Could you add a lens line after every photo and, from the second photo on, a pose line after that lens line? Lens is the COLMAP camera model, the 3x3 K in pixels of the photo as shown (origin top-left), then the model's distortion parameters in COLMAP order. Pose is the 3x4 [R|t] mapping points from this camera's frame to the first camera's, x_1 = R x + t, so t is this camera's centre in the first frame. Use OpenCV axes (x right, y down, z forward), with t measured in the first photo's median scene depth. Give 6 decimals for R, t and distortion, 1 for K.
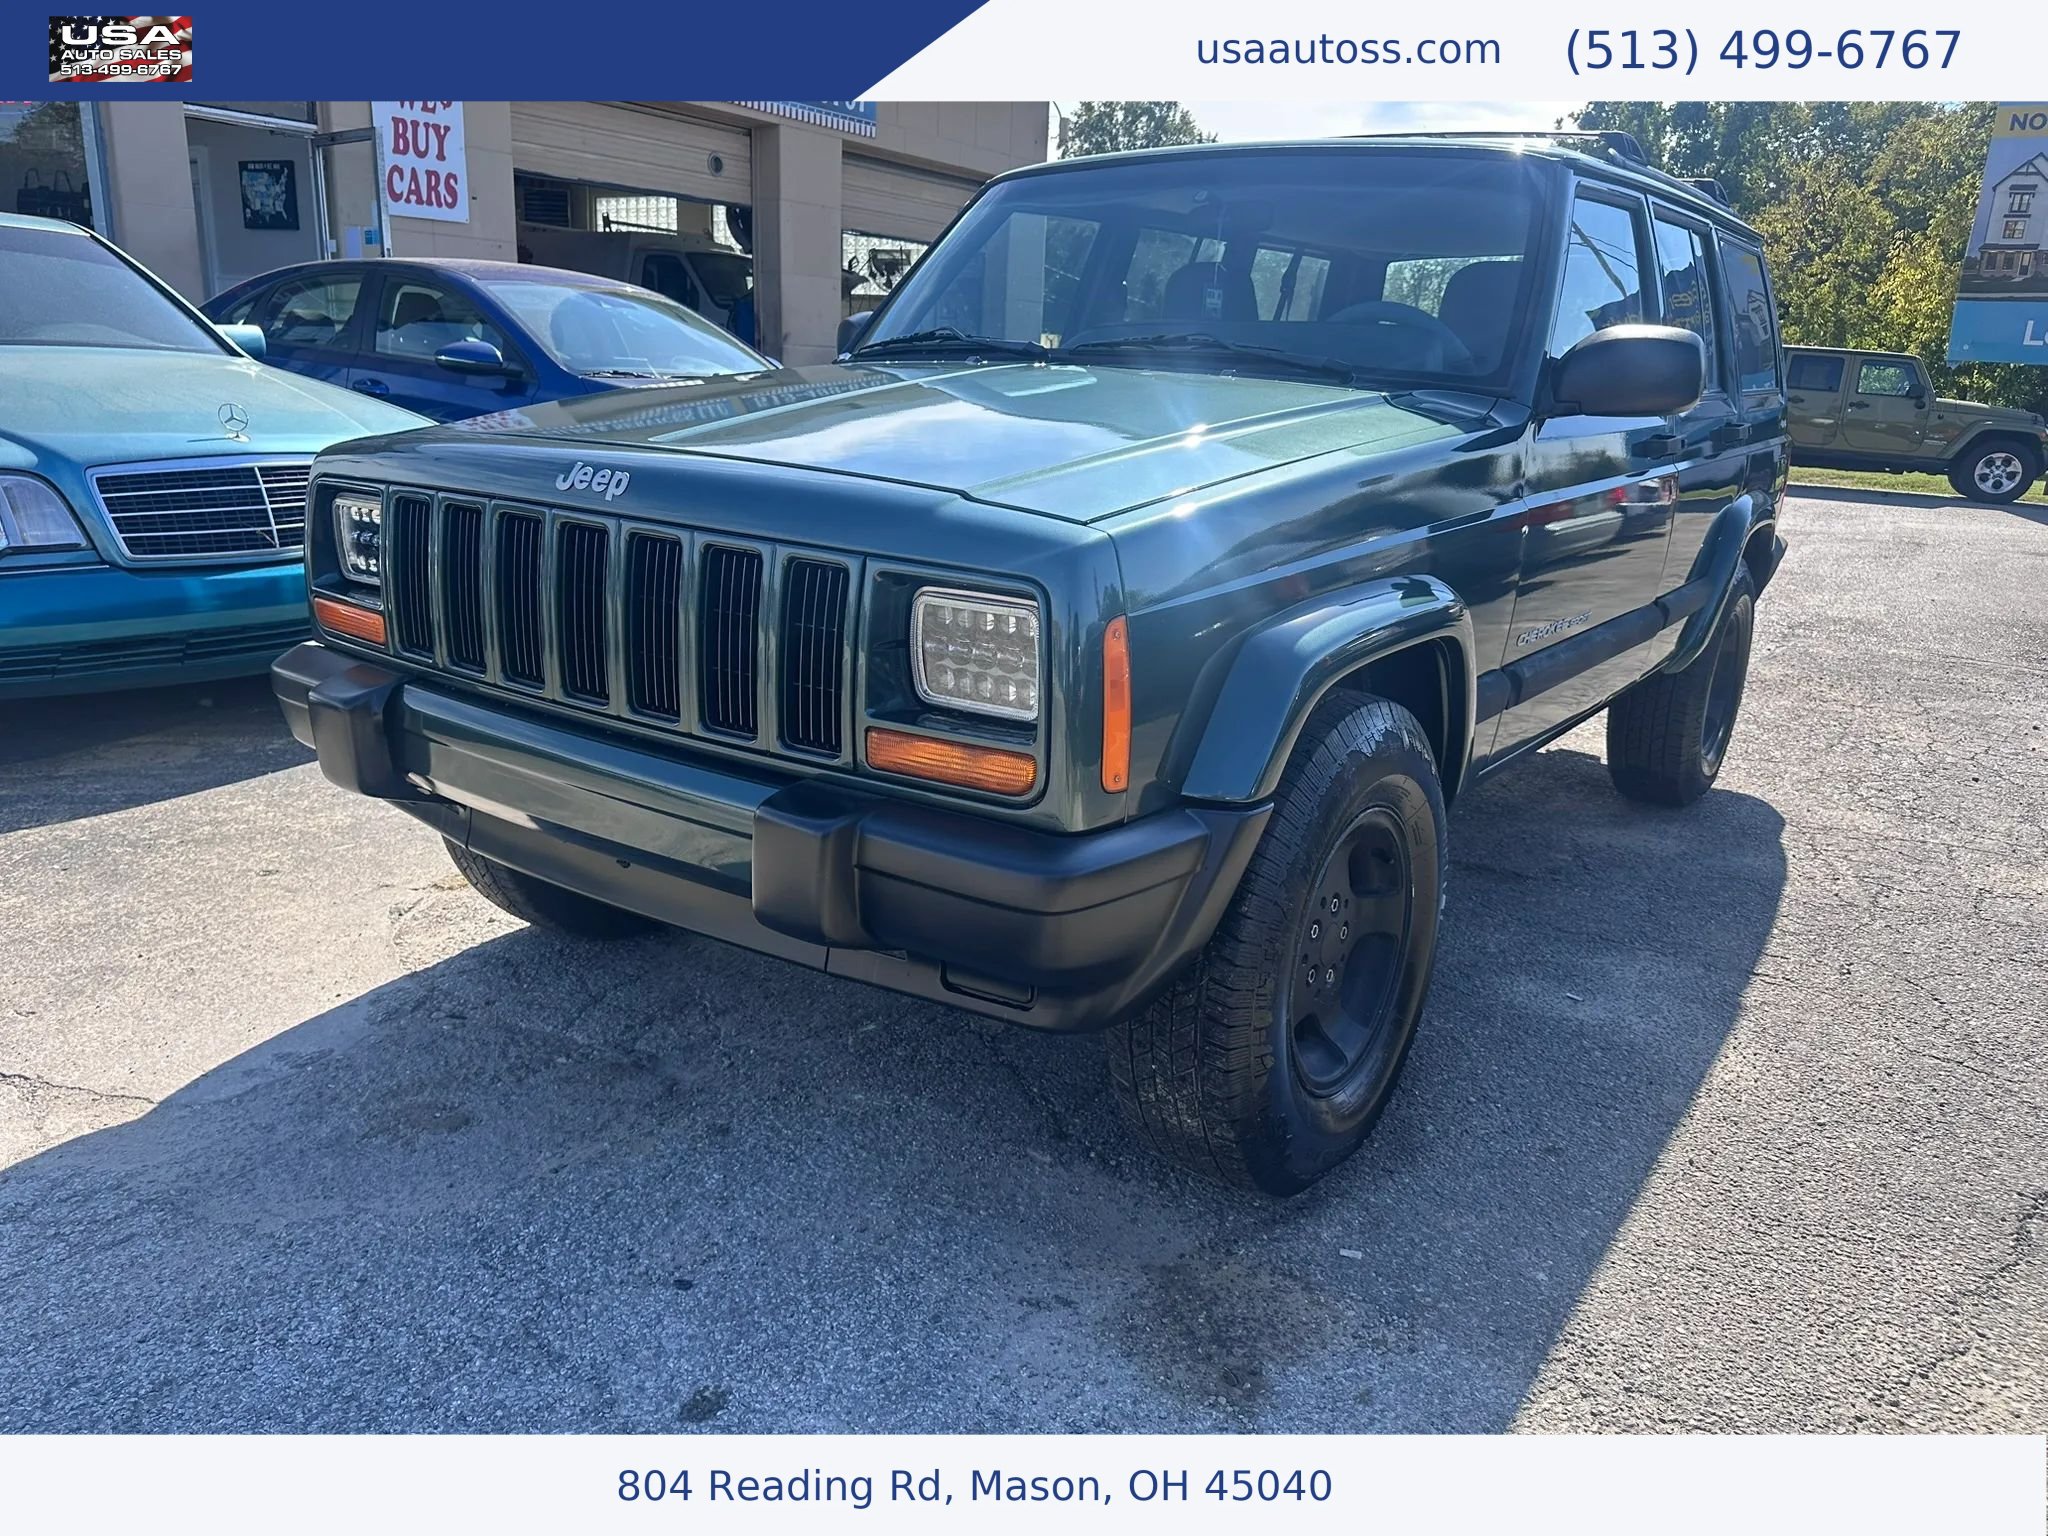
lens RADIAL K [[1477.9, 0, 1023.7], [0, 1477.9, 742.5], [0, 0, 1]] dist [0.006265, -0.010777]
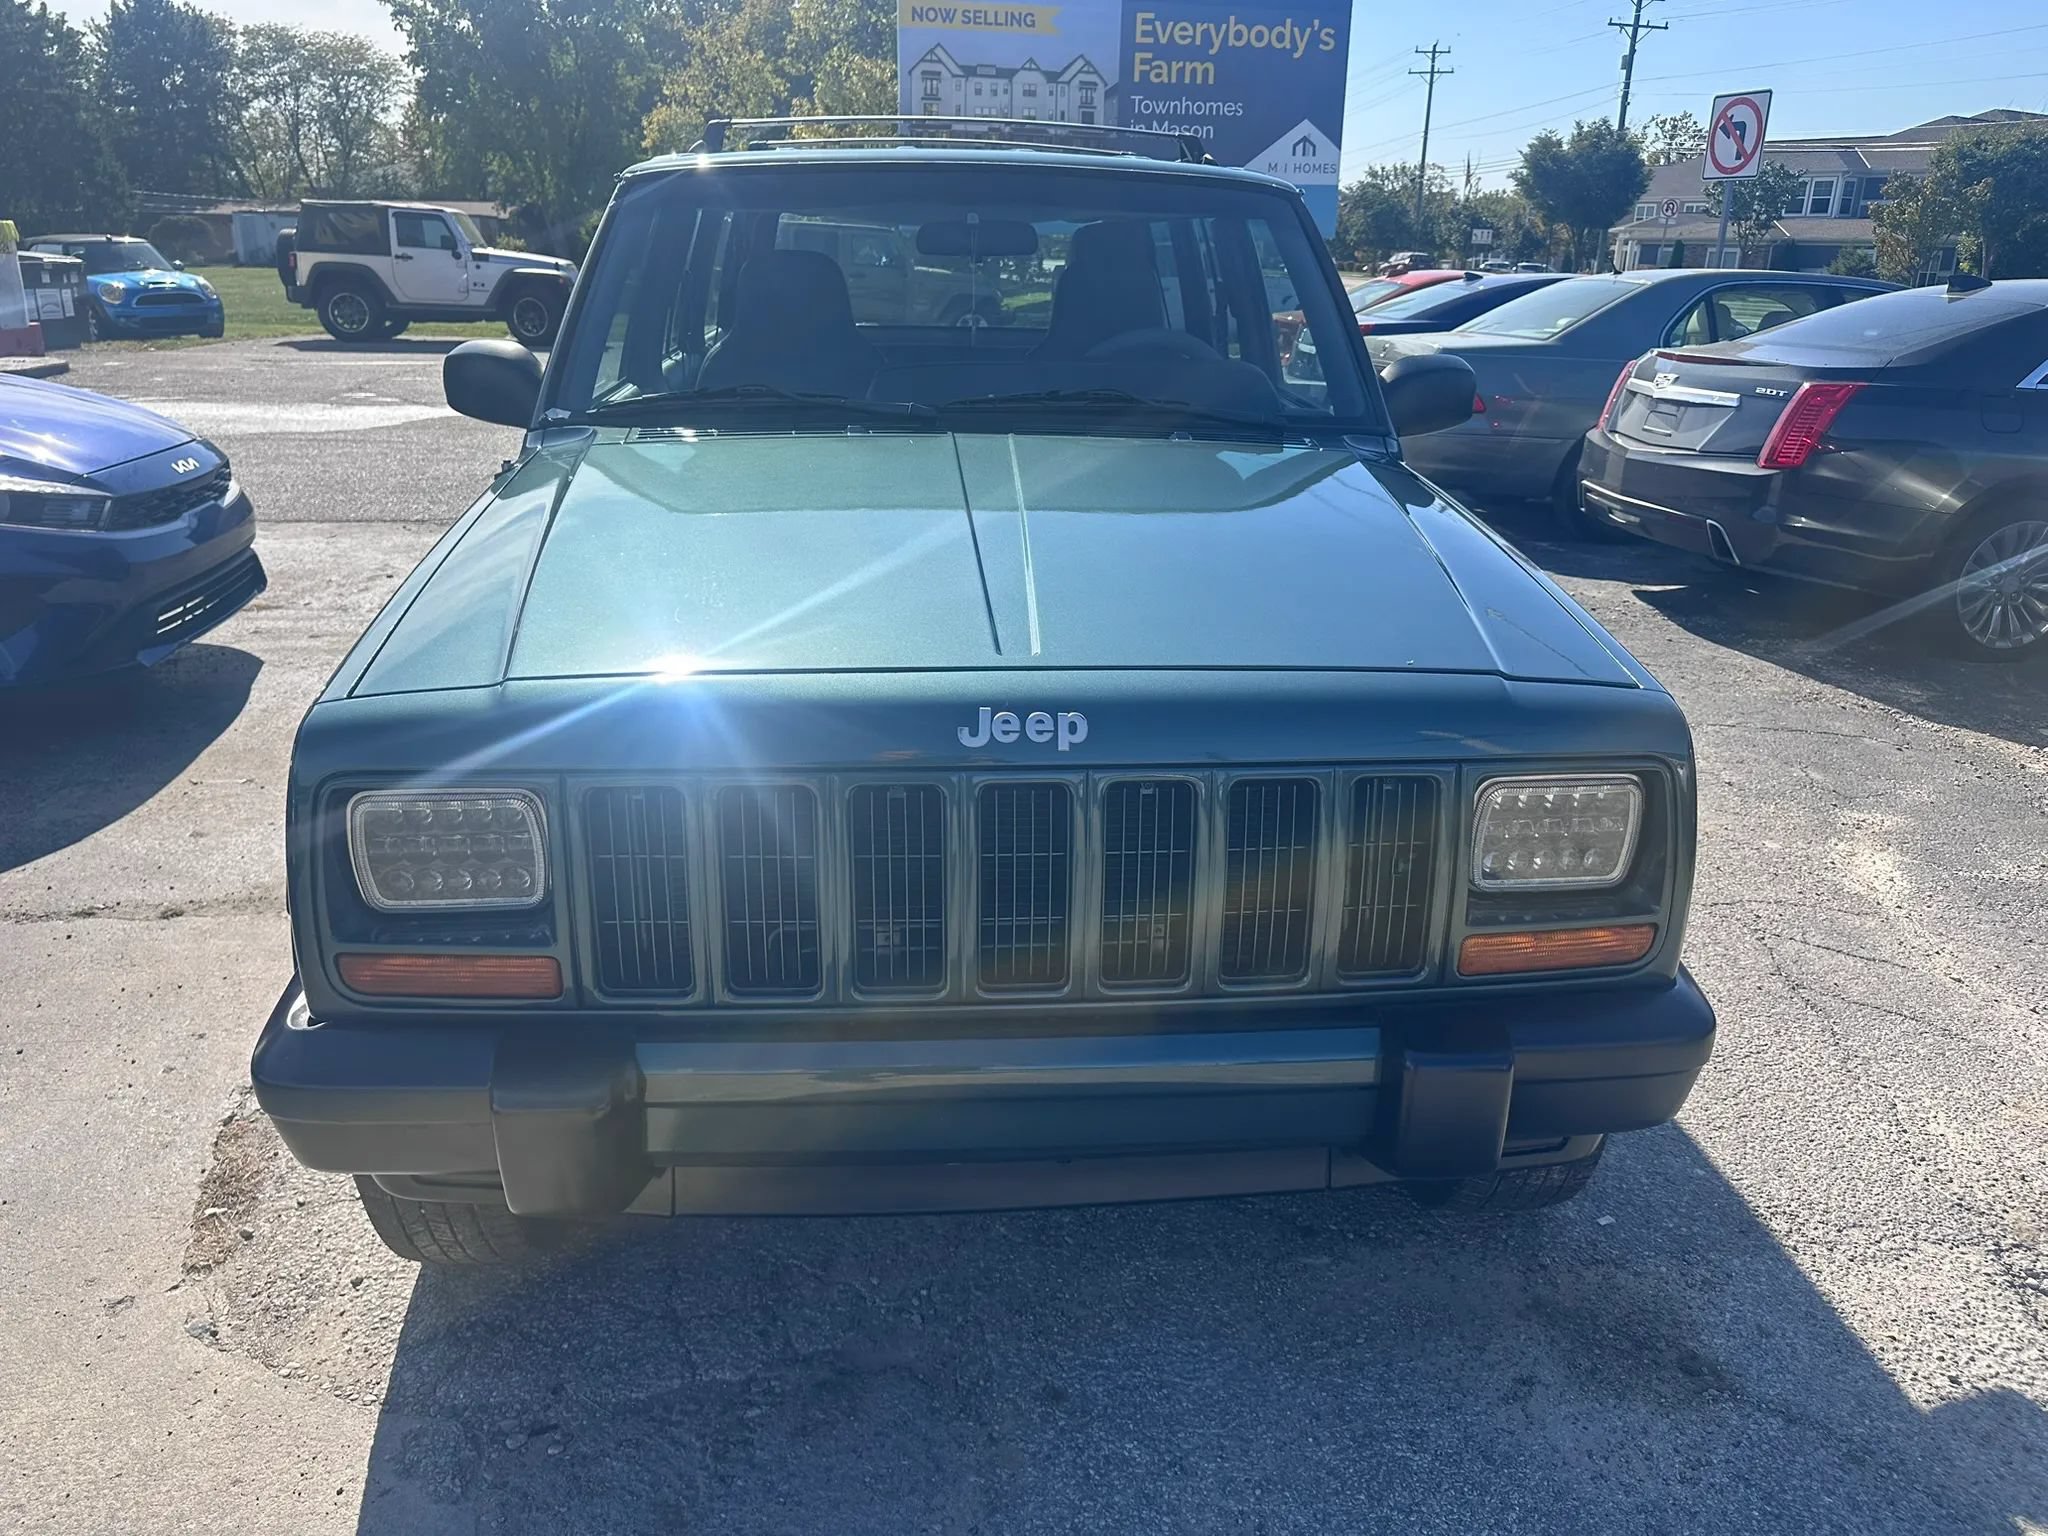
lens RADIAL K [[1483.7, 0, 1035.1], [0, 1483.7, 743.8], [0, 0, 1]] dist [0.000919, -0.005529]
pose [[0.759727, -0.232824, 0.607131, -0.590194], [0.174527, 0.972452, 0.154525, -0.223652], [-0.626383, -0.011436, 0.779432, 0.295231]]
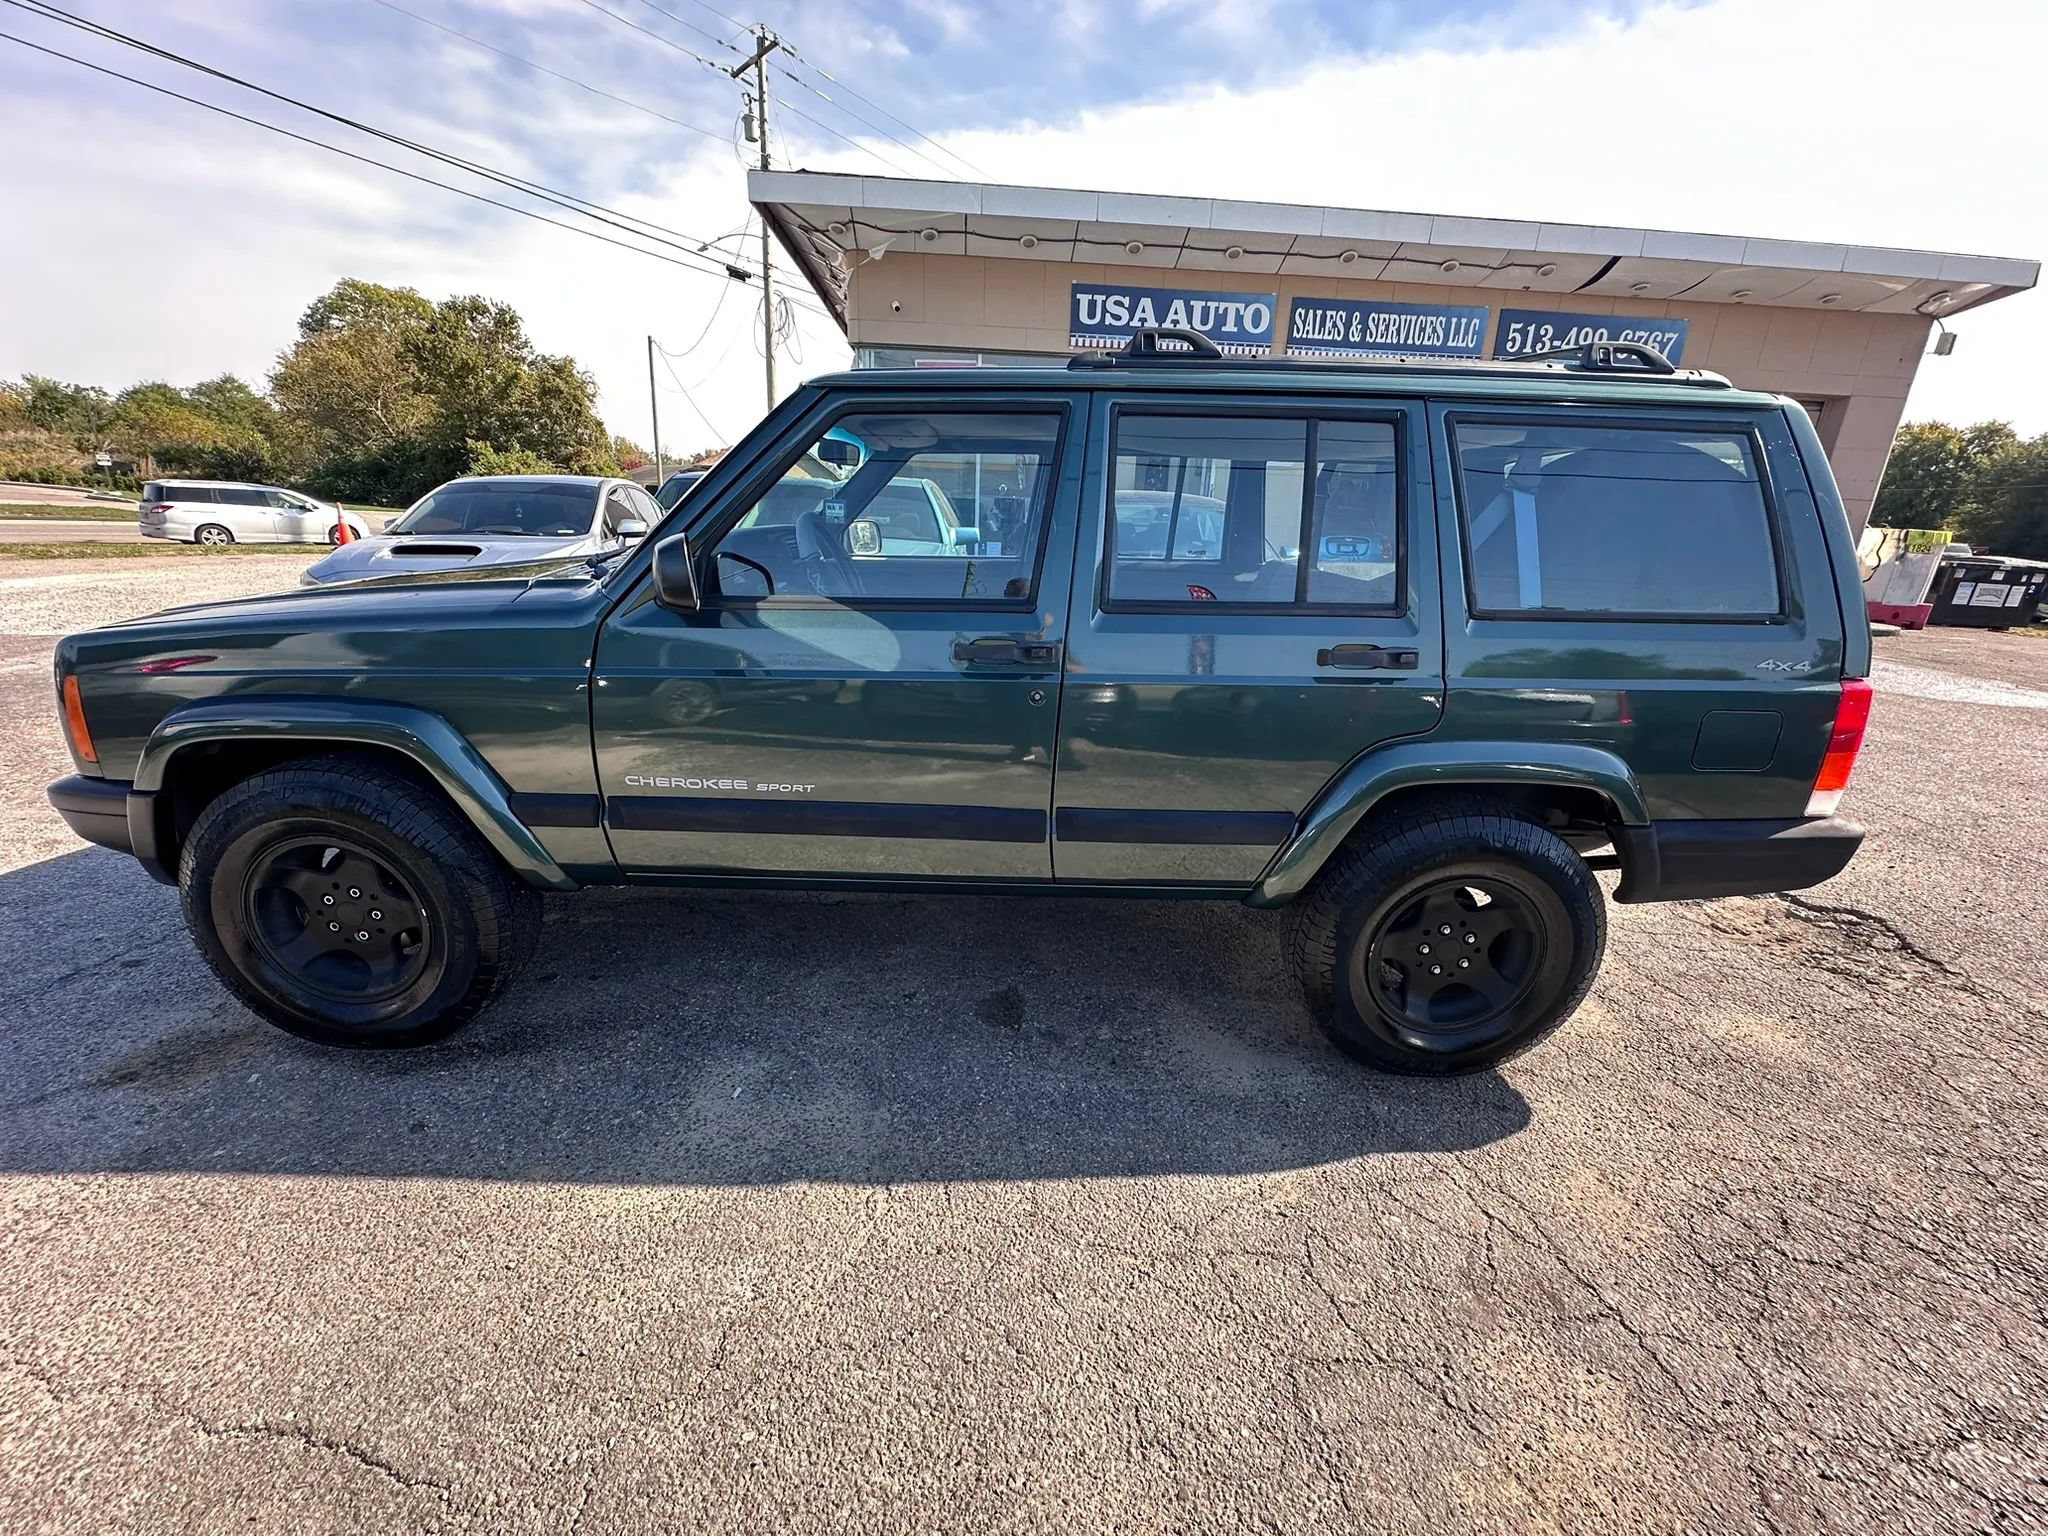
lens RADIAL K [[808.4, 0, 1024.0], [0, 808.4, 768.0], [0, 0, 1]] dist [-0.000667, -0.000352]
pose [[0.585958, 0.229176, -0.777259, 1.100936], [-0.213729, 0.968919, 0.124563, -0.250744], [0.781648, 0.093134, 0.616727, 0.852203]]
